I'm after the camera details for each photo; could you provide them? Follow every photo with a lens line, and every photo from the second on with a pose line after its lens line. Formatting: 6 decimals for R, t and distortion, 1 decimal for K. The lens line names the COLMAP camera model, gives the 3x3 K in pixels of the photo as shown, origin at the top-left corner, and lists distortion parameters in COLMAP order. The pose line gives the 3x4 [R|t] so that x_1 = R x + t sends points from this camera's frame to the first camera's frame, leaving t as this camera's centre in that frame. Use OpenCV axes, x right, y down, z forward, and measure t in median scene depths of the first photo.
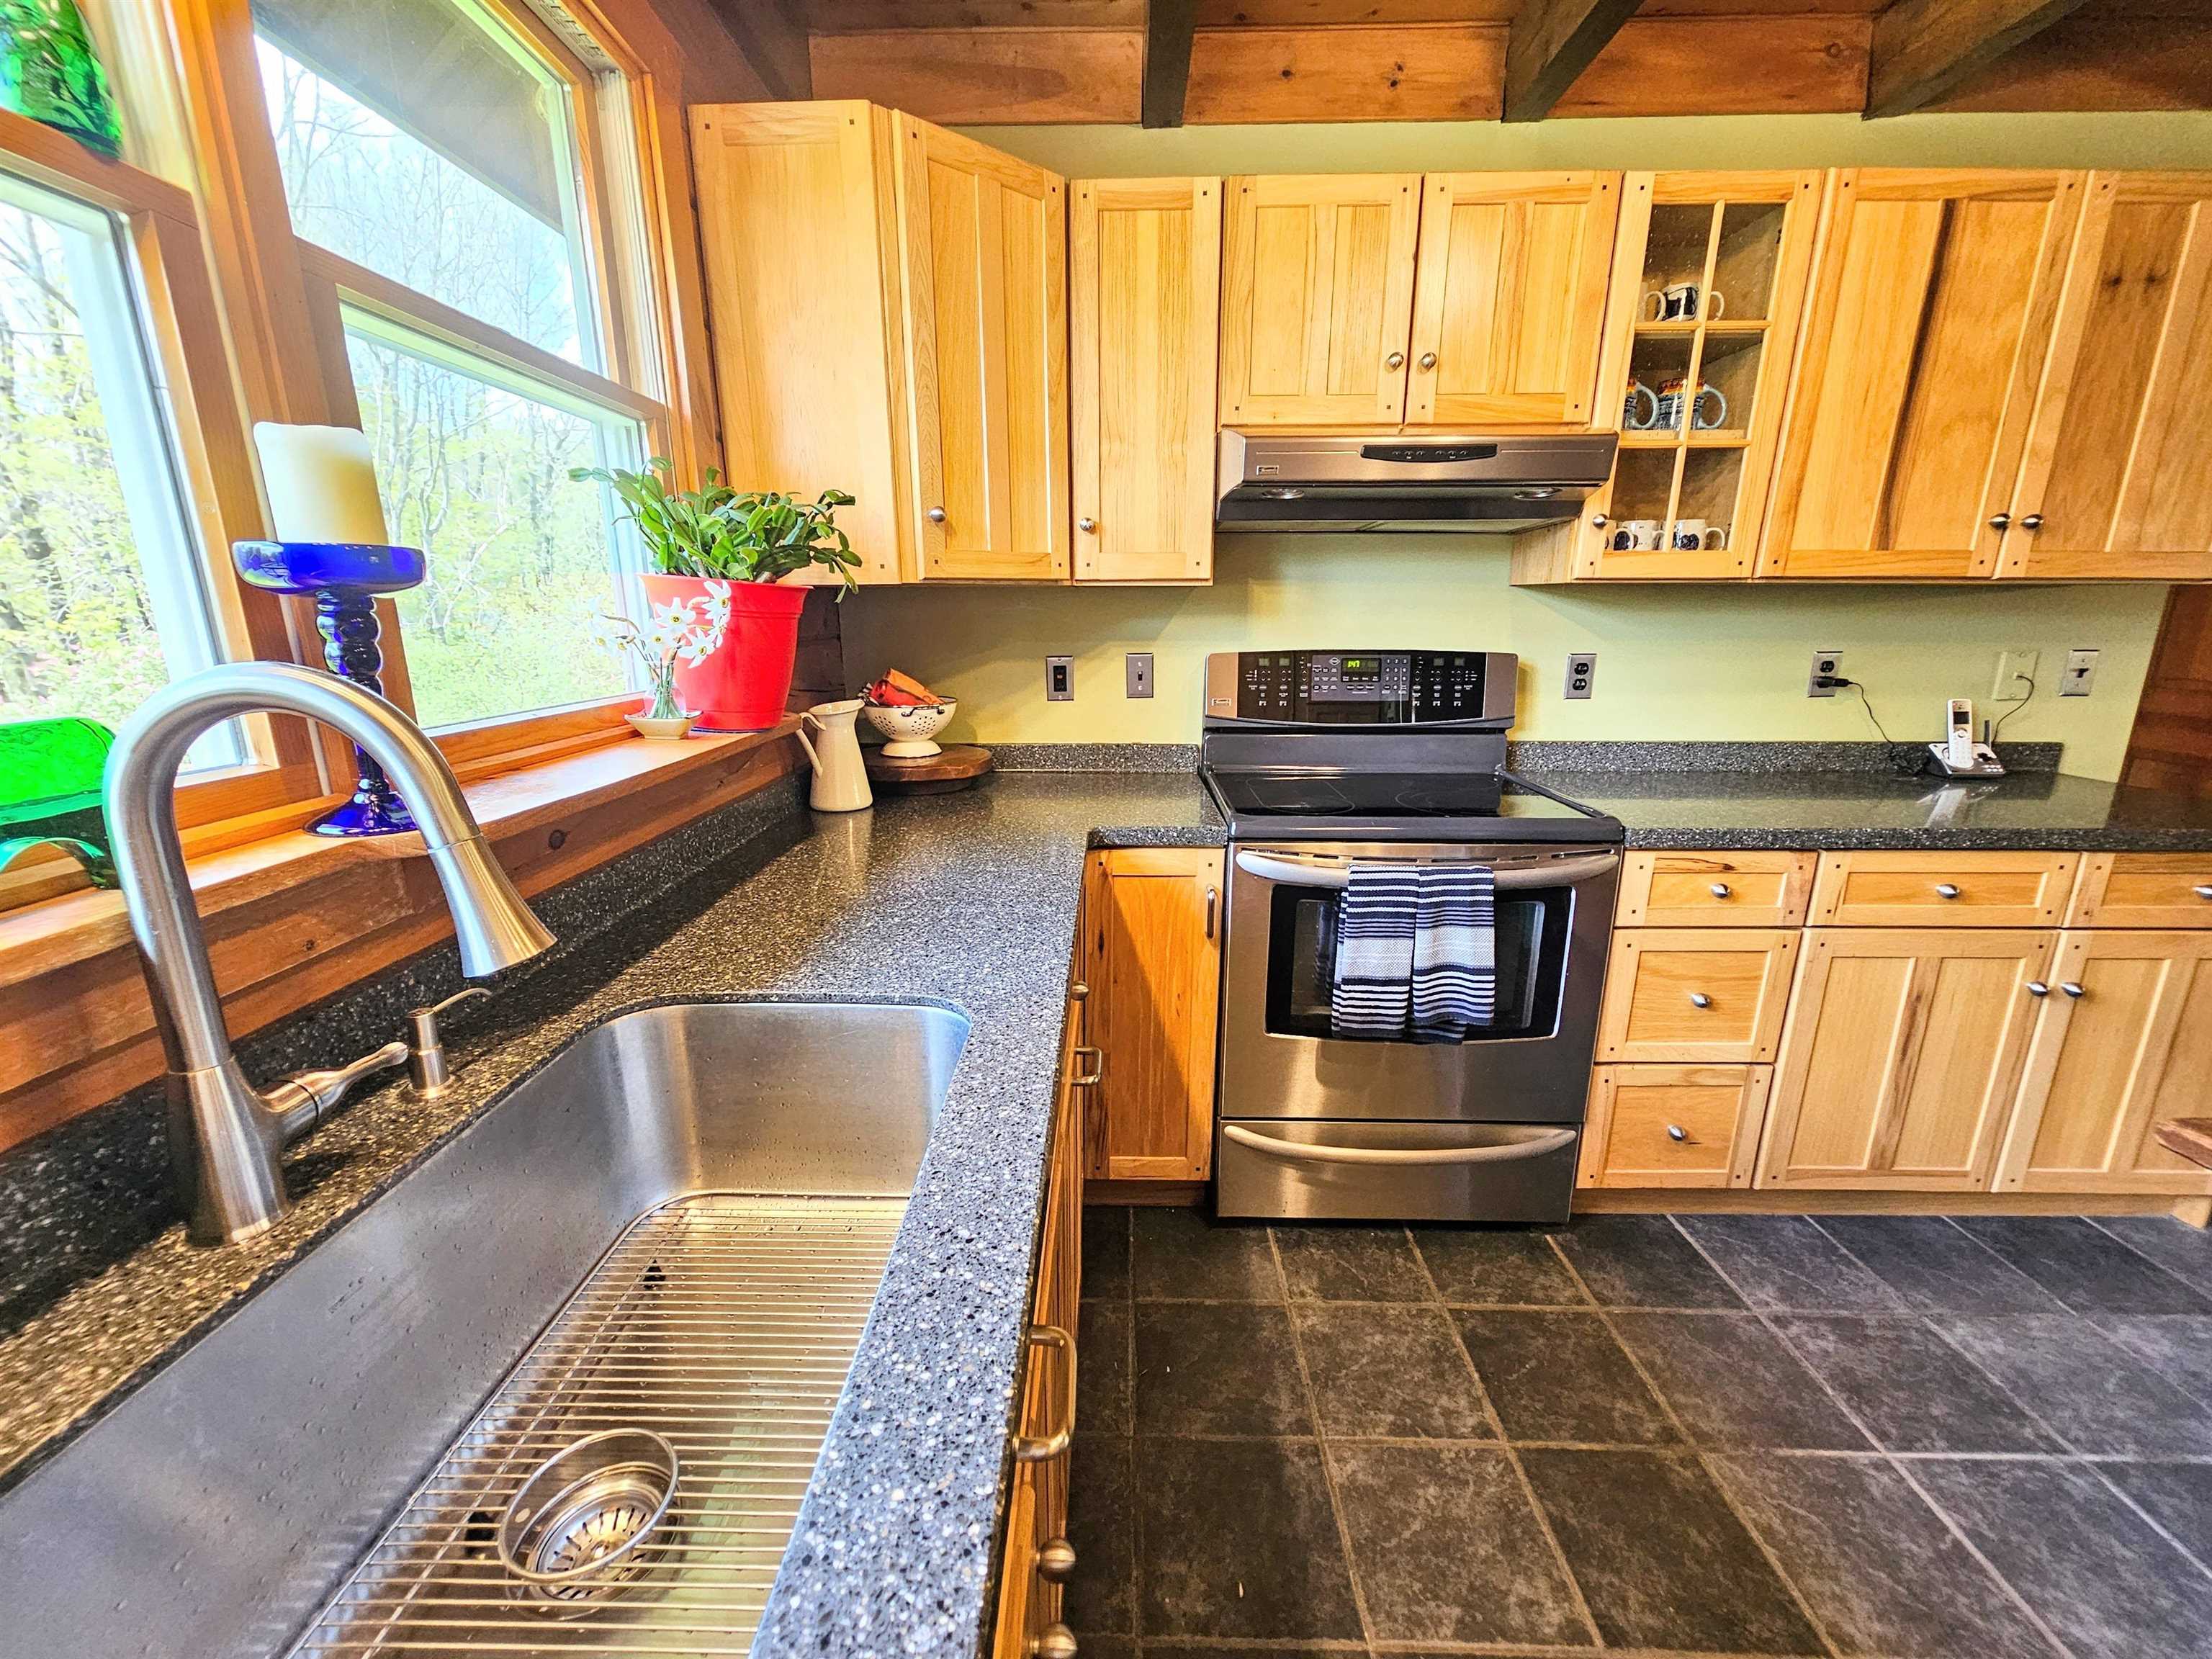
lens RADIAL K [[906.0, 0, 1091.3], [0, 906.0, 844.1], [0, 0, 1]] dist [0.002298, -0.001354]
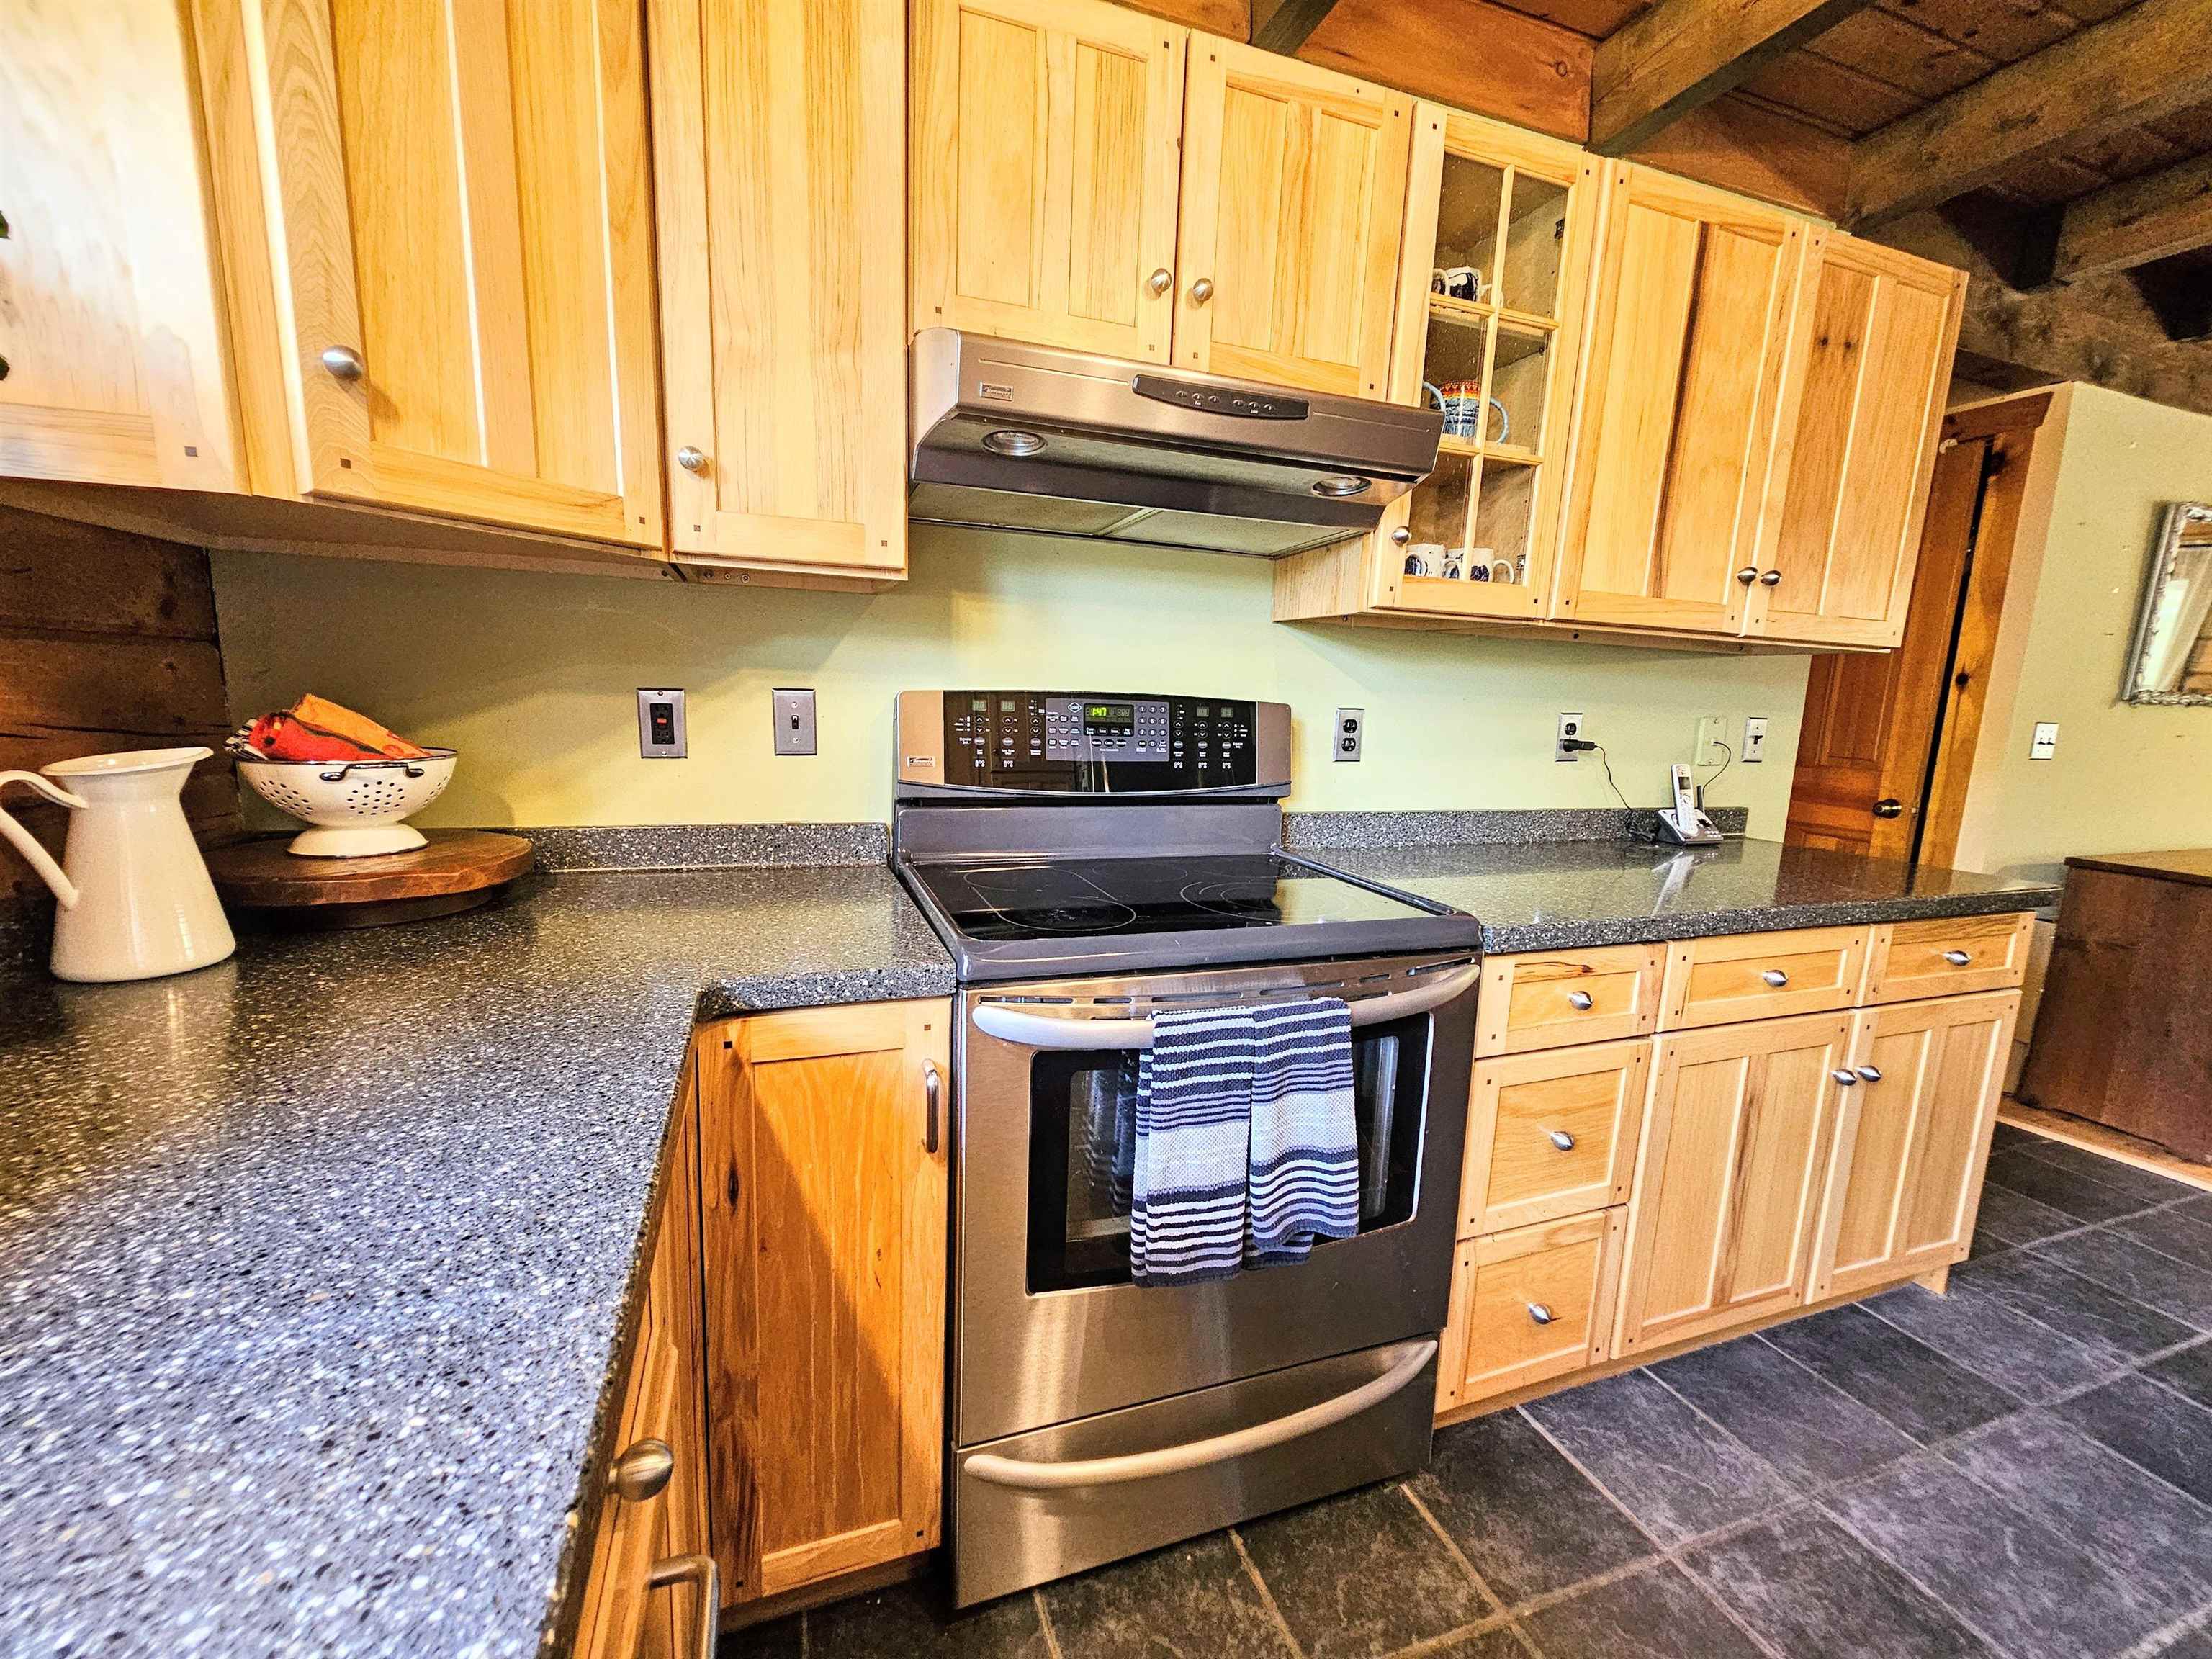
lens RADIAL K [[906.0, 0, 1094.7], [0, 906.0, 837.7], [0, 0, 1]] dist [0.002298, -0.001354]
pose [[0.933293, -0.022902, 0.358385, 0.023220], [0.053911, 0.995590, -0.076772, -0.047804], [-0.355046, 0.090971, 0.930412, 0.386147]]
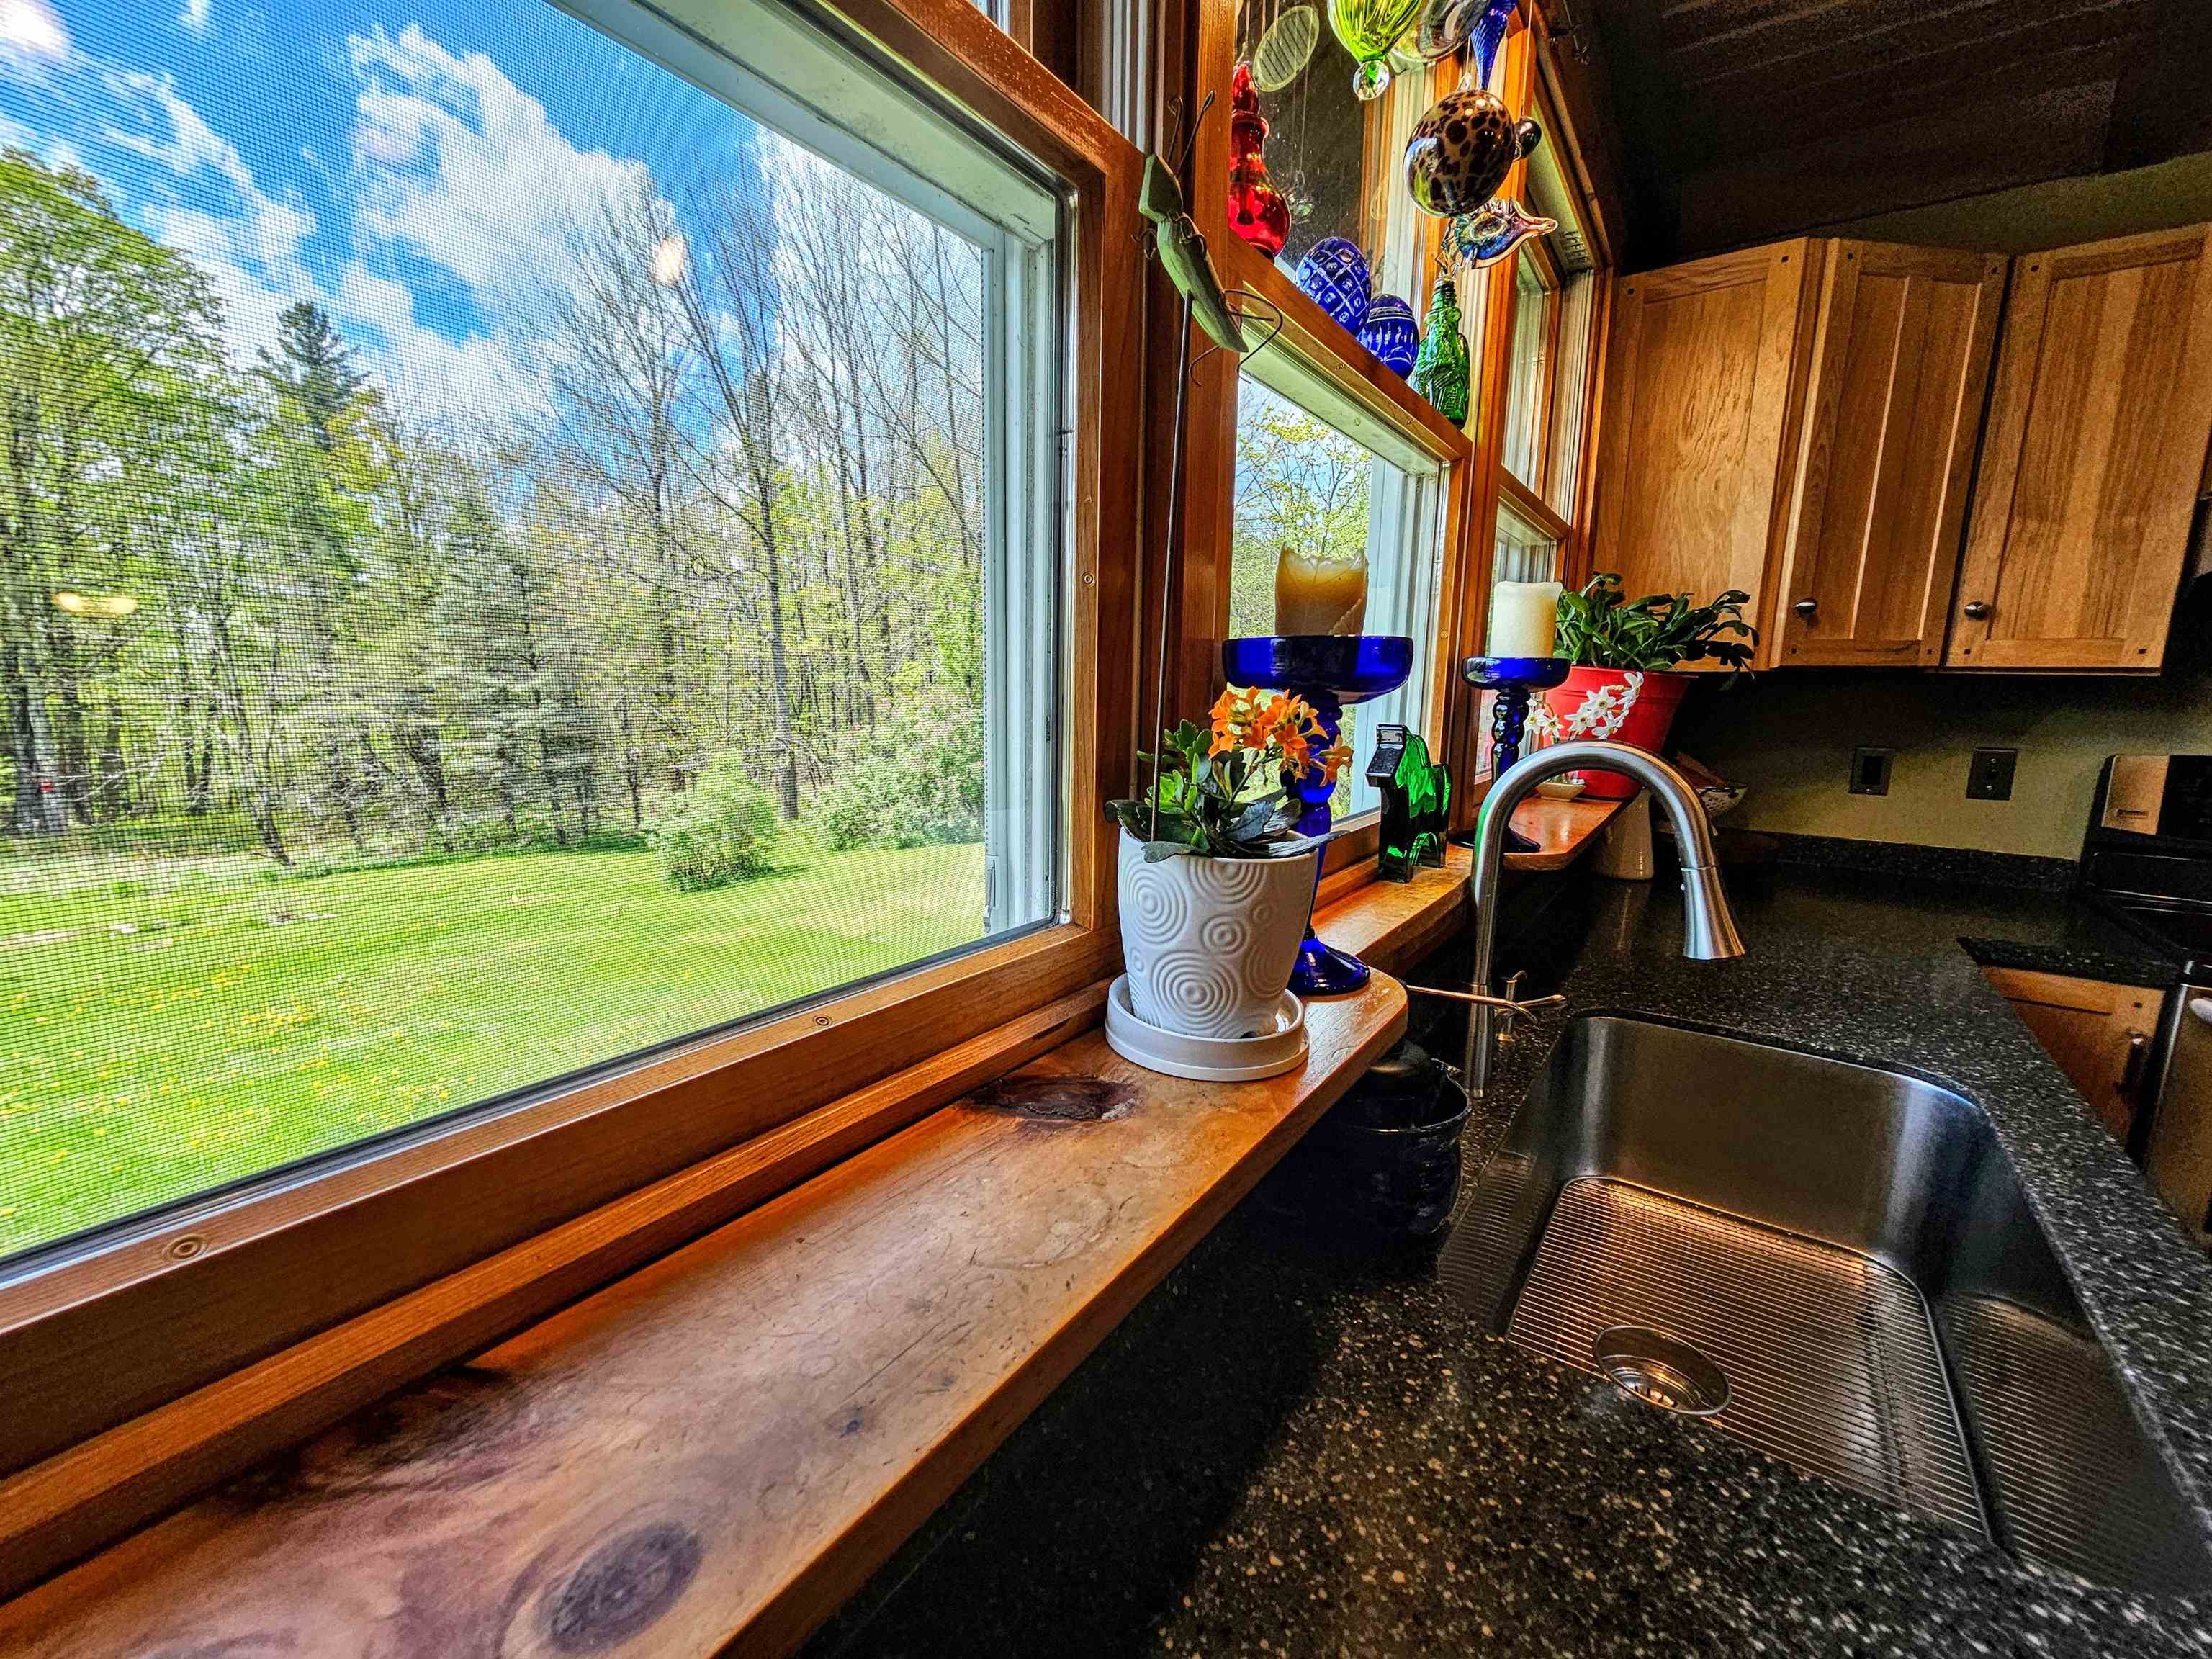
lens RADIAL K [[906.0, 0, 1107.2], [0, 906.0, 836.1], [0, 0, 1]] dist [0.002298, -0.001354]
pose [[0.829453, 0.114599, -0.546695, -0.209646], [-0.158299, 0.986829, -0.033313, 0.045617], [0.535677, 0.114173, 0.836669, -0.219590]]
